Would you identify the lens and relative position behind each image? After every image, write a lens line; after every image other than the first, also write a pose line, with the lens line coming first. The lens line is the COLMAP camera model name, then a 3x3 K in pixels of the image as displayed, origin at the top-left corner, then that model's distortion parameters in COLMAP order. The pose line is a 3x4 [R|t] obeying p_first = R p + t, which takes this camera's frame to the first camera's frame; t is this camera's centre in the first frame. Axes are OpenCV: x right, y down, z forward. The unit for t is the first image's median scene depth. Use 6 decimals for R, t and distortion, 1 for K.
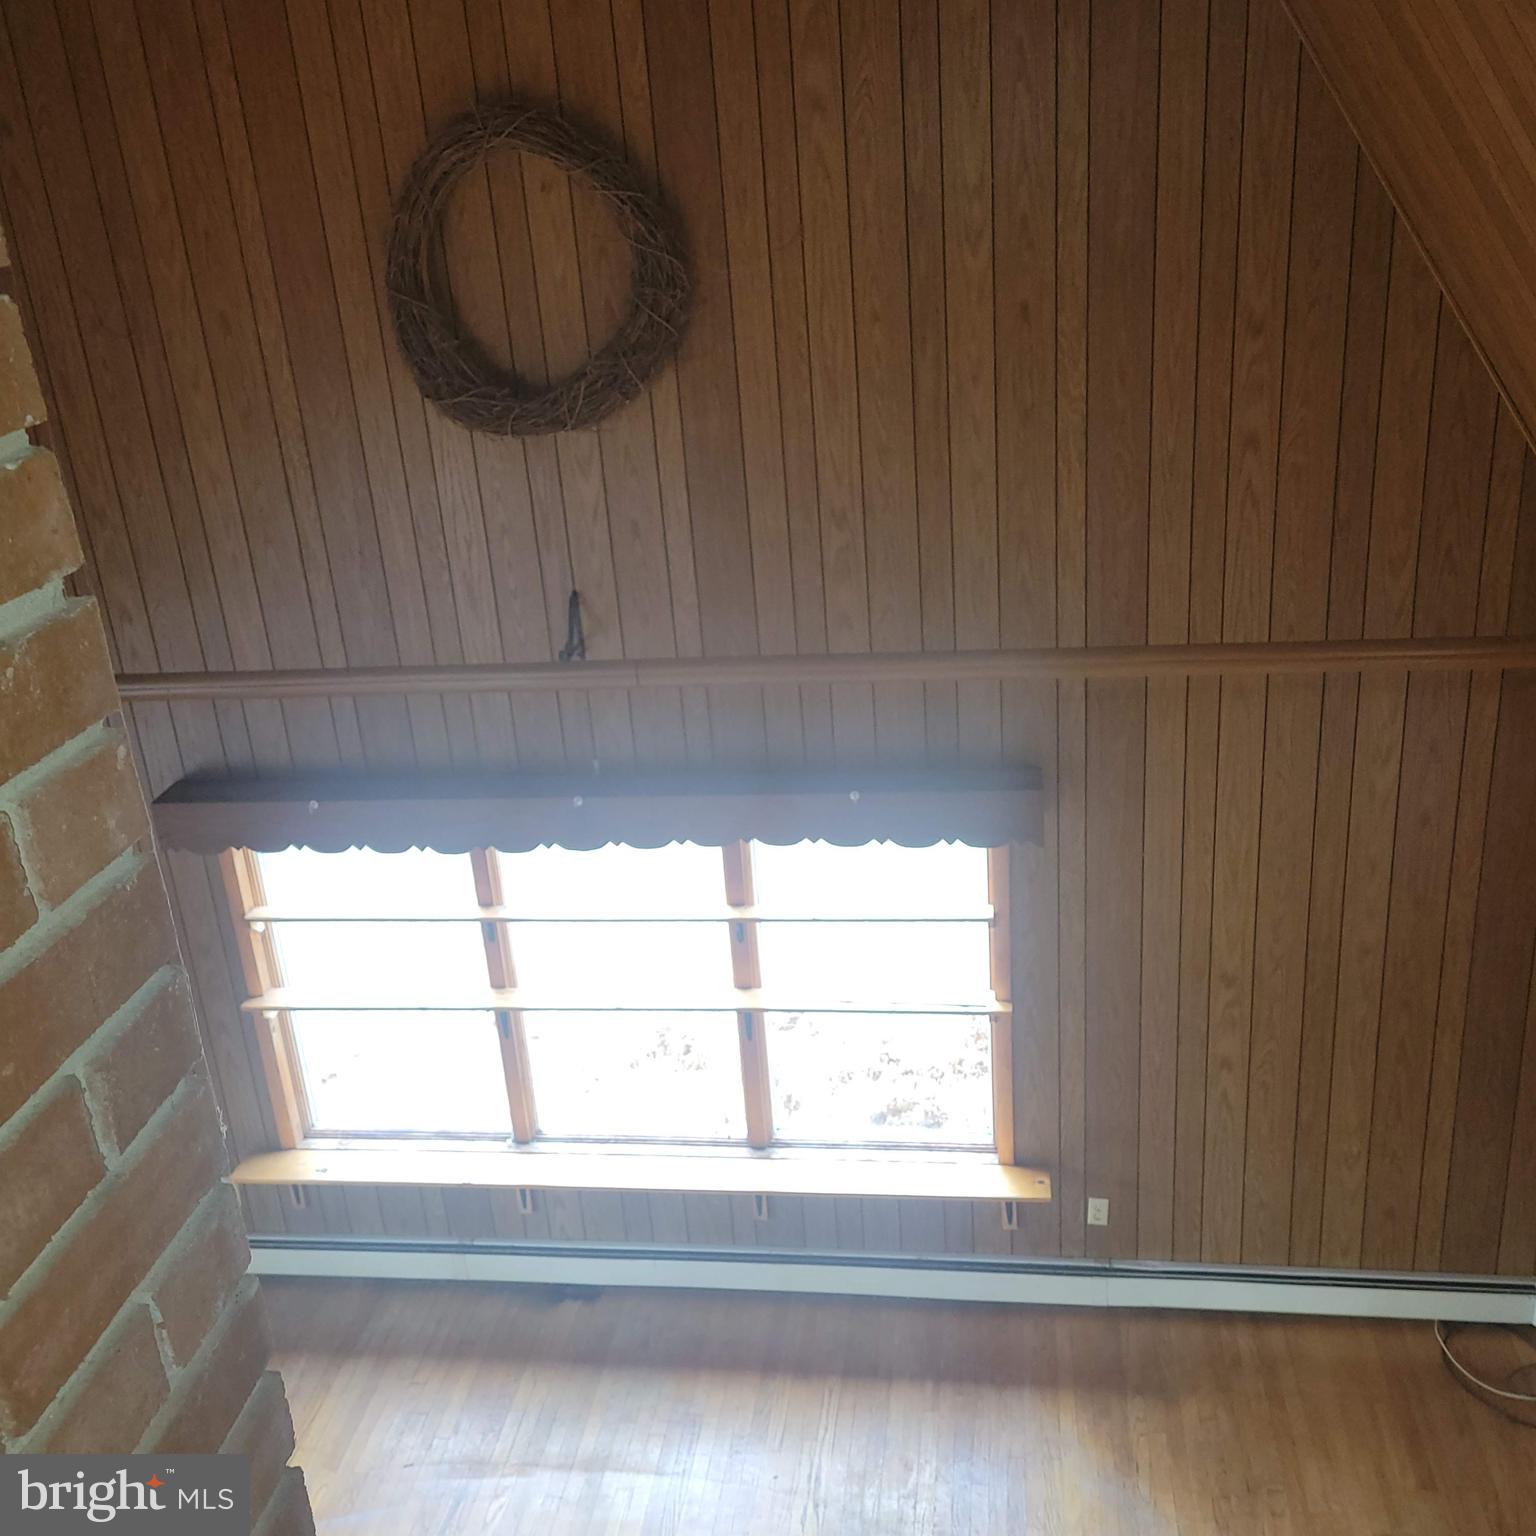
lens RADIAL K [[1556.5, 0, 767.1], [0, 1556.5, 778.7], [0, 0, 1]] dist [0.027415, 0.000000]
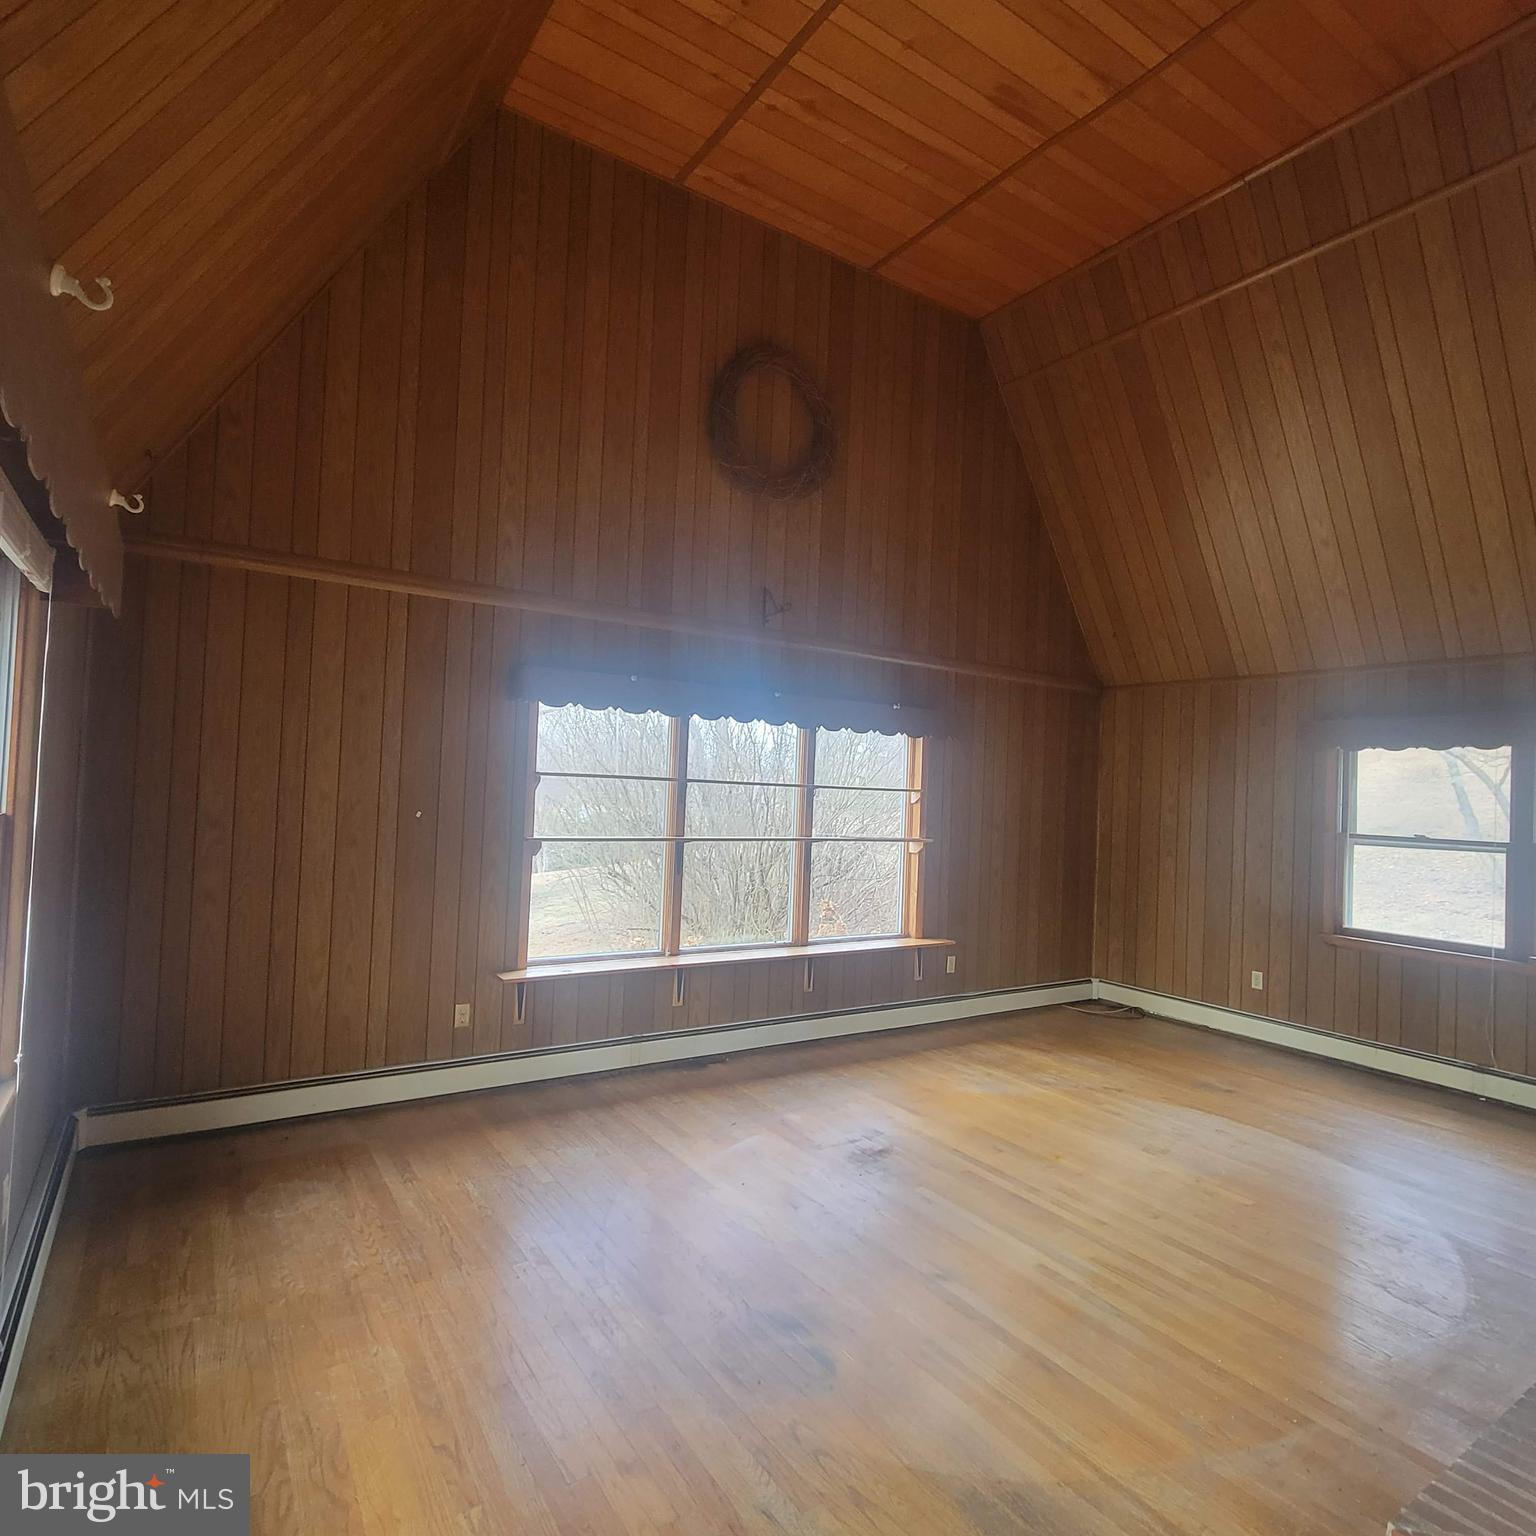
lens RADIAL K [[893.6, 0, 755.4], [0, 893.6, 766.5], [0, 0, 1]] dist [0.003915, 0.001077]
pose [[0.748208, 0.123565, 0.651856, -0.851262], [0.154742, 0.922906, -0.352560, 0.479375], [-0.645166, 0.364658, 0.671405, 0.389617]]
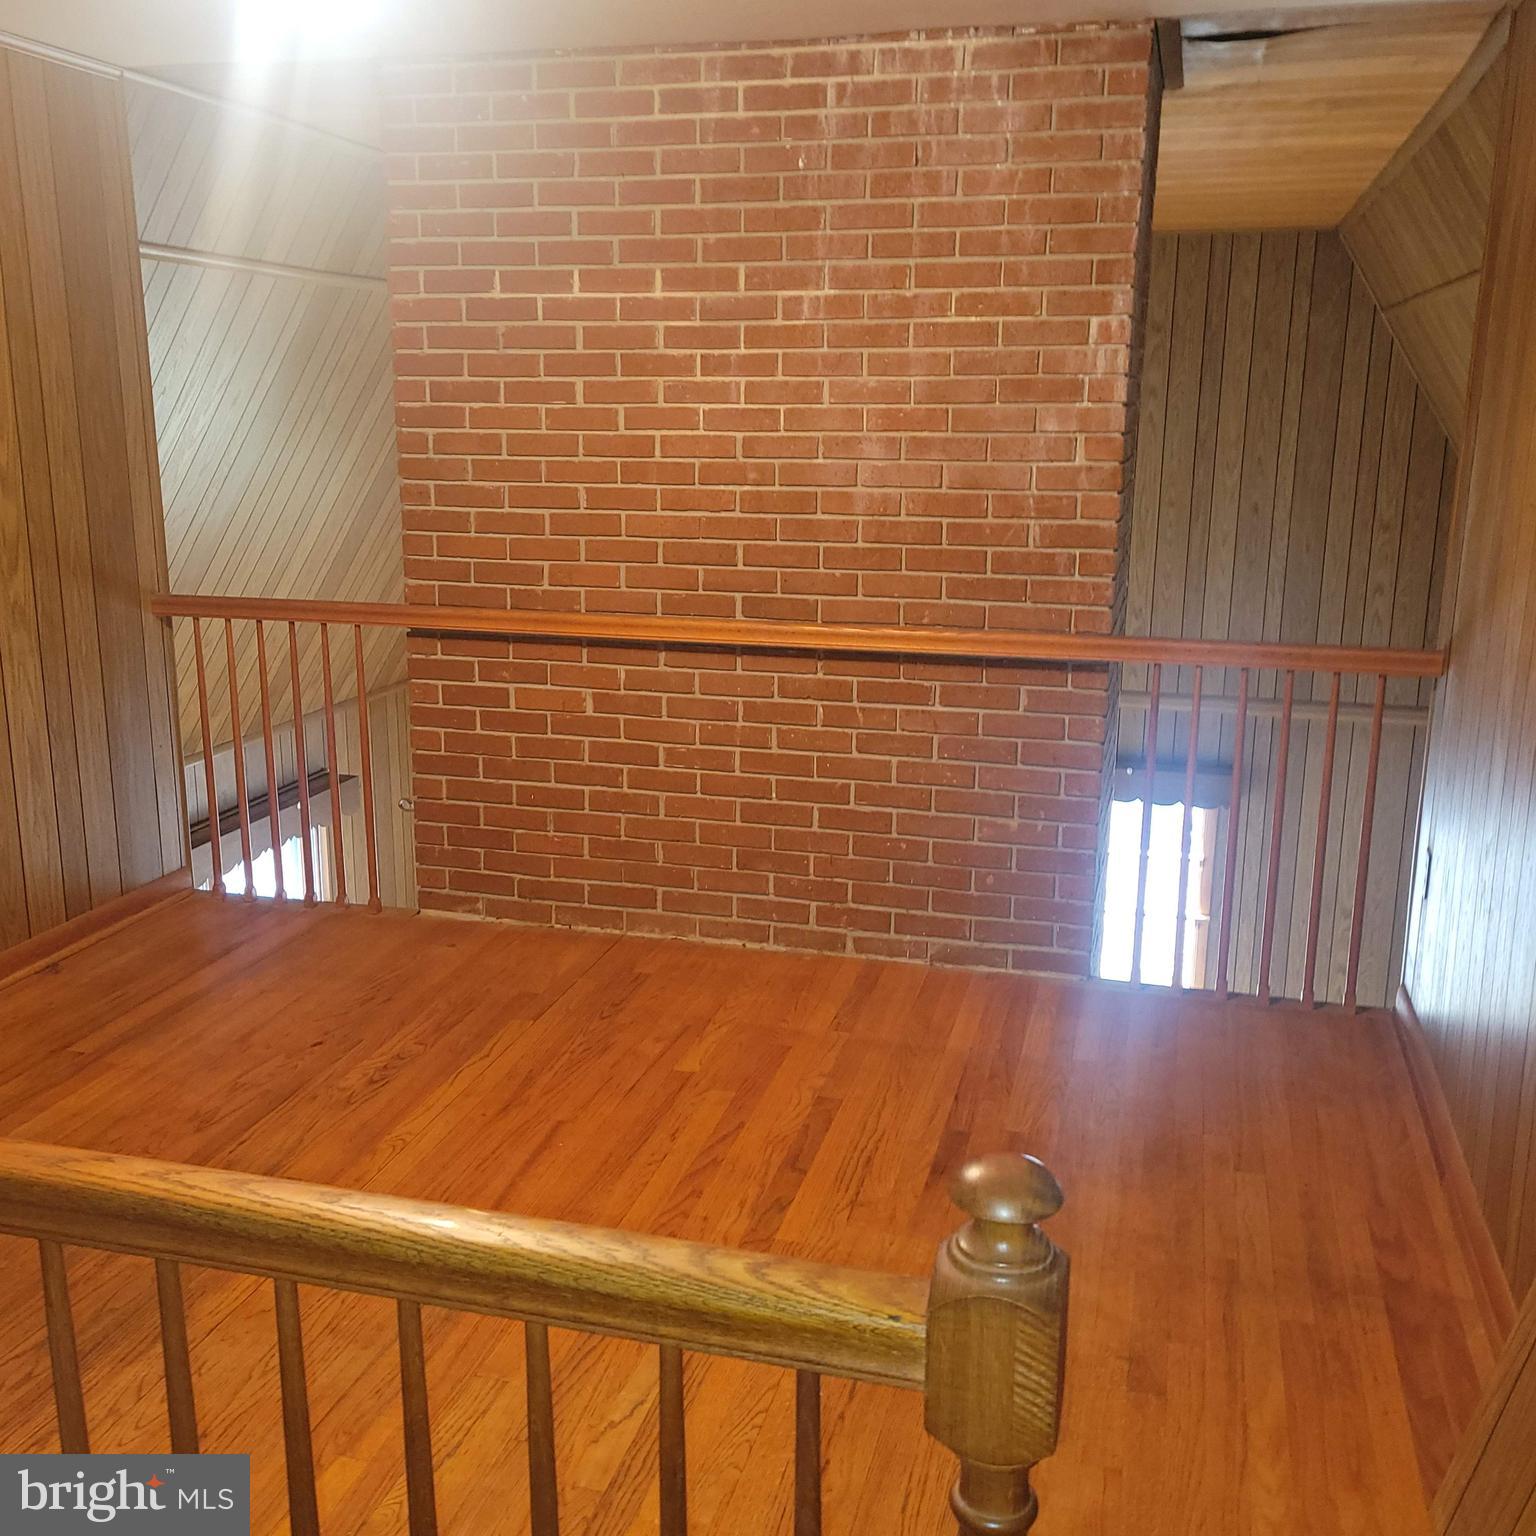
lens RADIAL K [[1556.5, 0, 765.3], [0, 1556.5, 765.3], [0, 0, 1]] dist [0.027415, 0.000000]
pose [[0.987312, 0.111592, -0.112971, -0.156390], [-0.127330, 0.981448, -0.143341, 0.321046], [0.094880, 0.155906, 0.983204, -0.779013]]
